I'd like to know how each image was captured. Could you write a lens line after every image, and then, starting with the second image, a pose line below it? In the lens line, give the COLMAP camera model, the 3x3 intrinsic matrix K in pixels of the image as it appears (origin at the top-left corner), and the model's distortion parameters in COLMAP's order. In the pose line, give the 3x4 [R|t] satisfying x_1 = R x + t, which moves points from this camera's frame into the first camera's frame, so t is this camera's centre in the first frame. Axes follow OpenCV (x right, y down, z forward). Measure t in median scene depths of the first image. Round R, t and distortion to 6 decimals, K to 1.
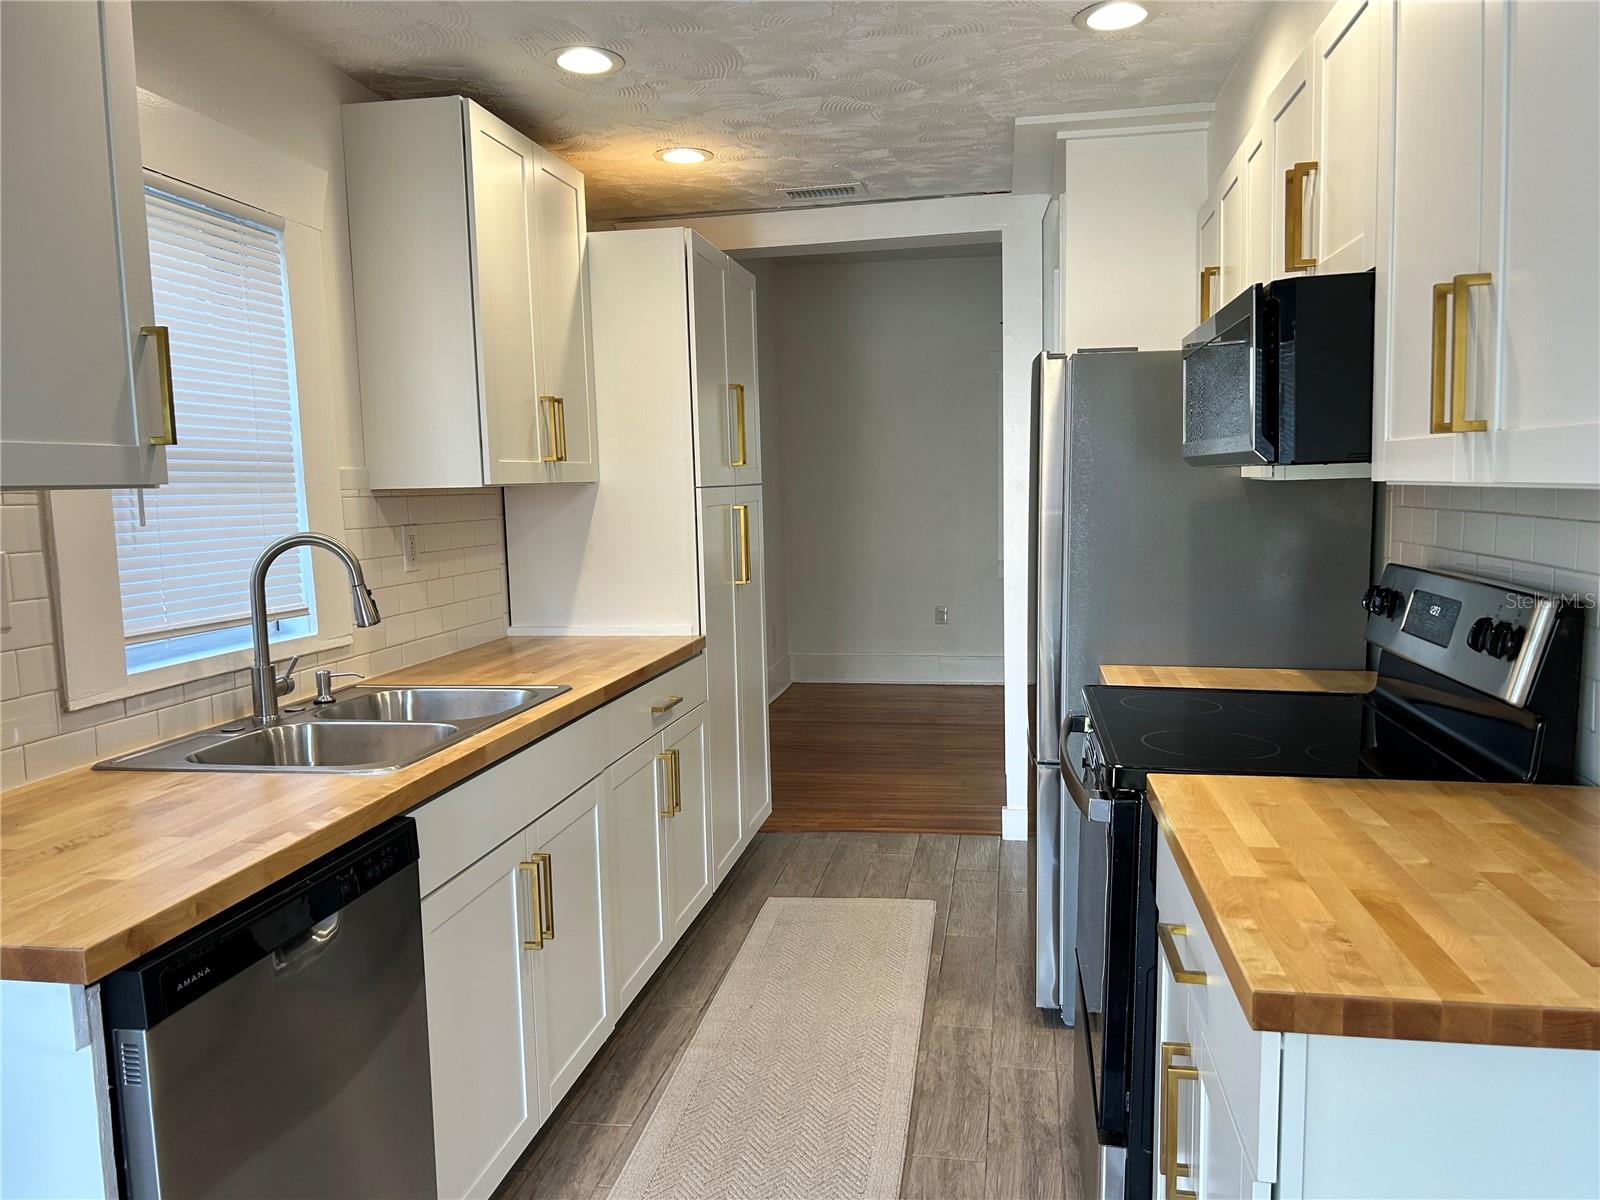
lens RADIAL K [[1216.1, 0, 807.1], [0, 1216.1, 613.9], [0, 0, 1]] dist [0.008198, -0.003059]
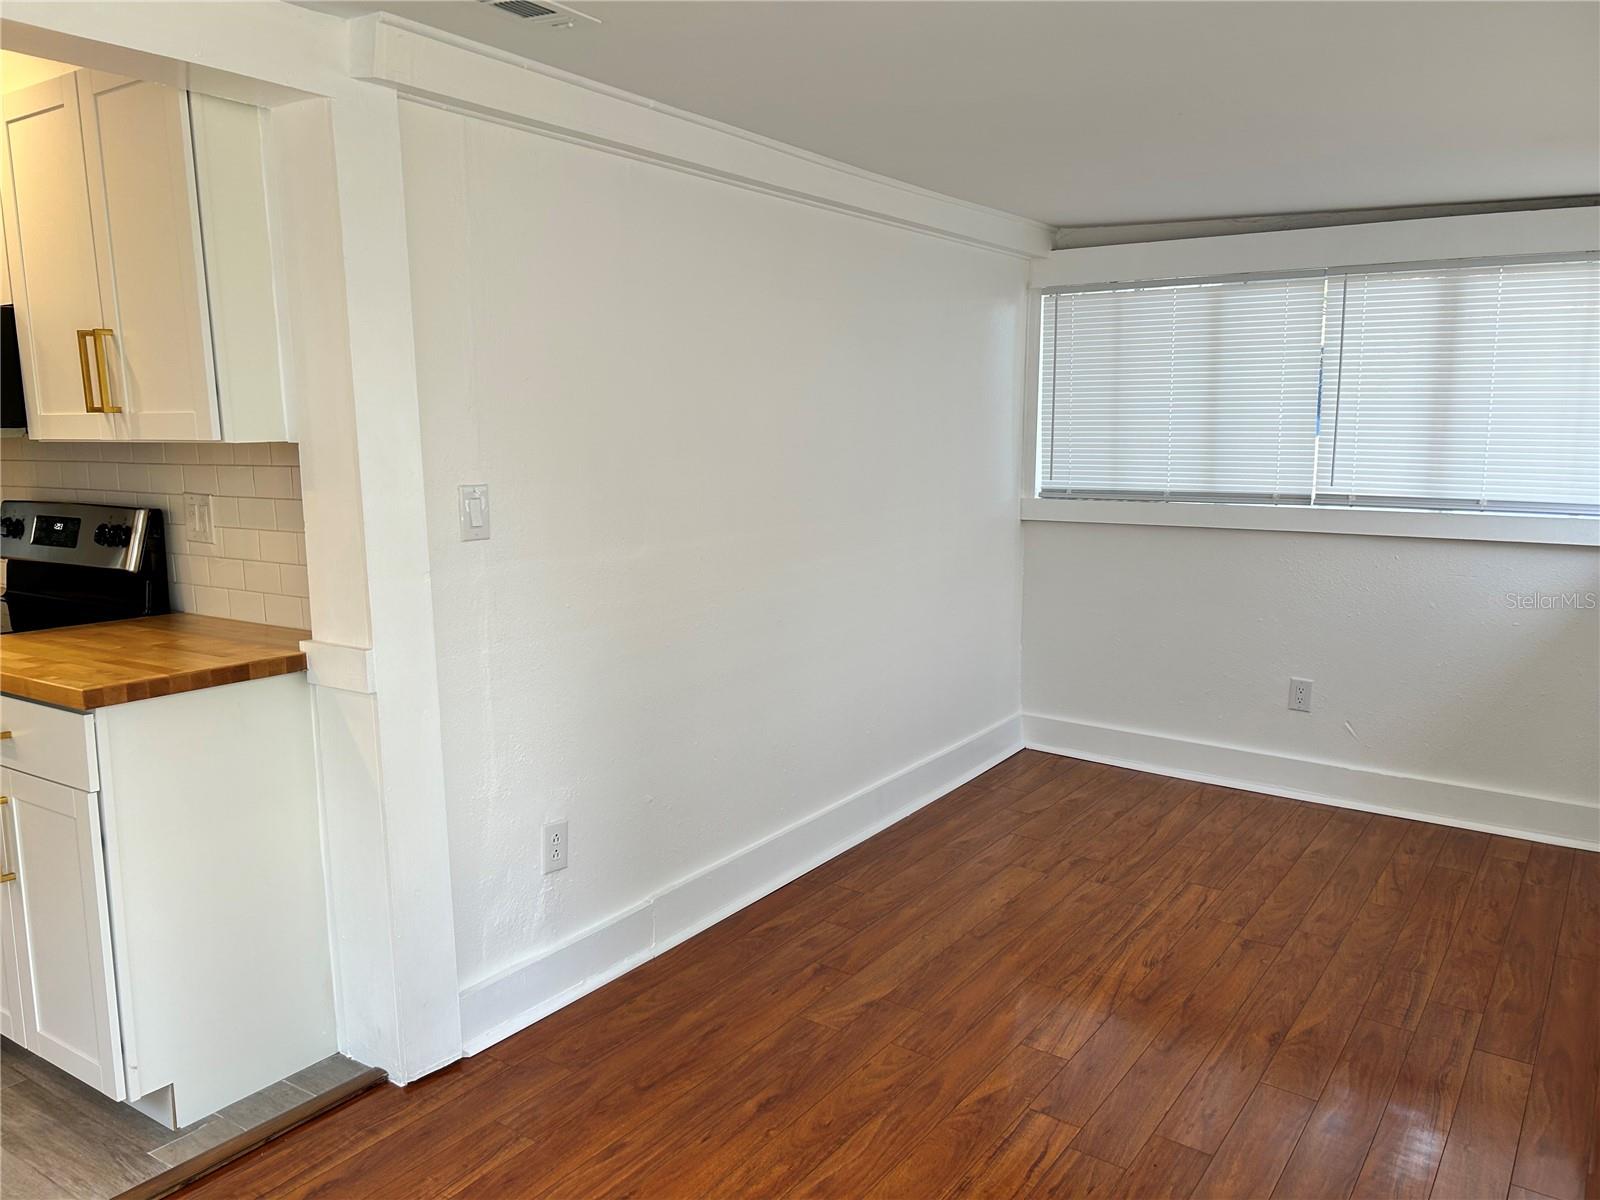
lens RADIAL K [[1216.1, 0, 810.3], [0, 1216.1, 606.9], [0, 0, 1]] dist [0.008198, -0.003059]
pose [[0.413311, -0.111297, 0.903762, -0.588618], [0.094322, 0.992396, 0.079076, 0.078908], [-0.905691, 0.052562, 0.420667, -0.591637]]
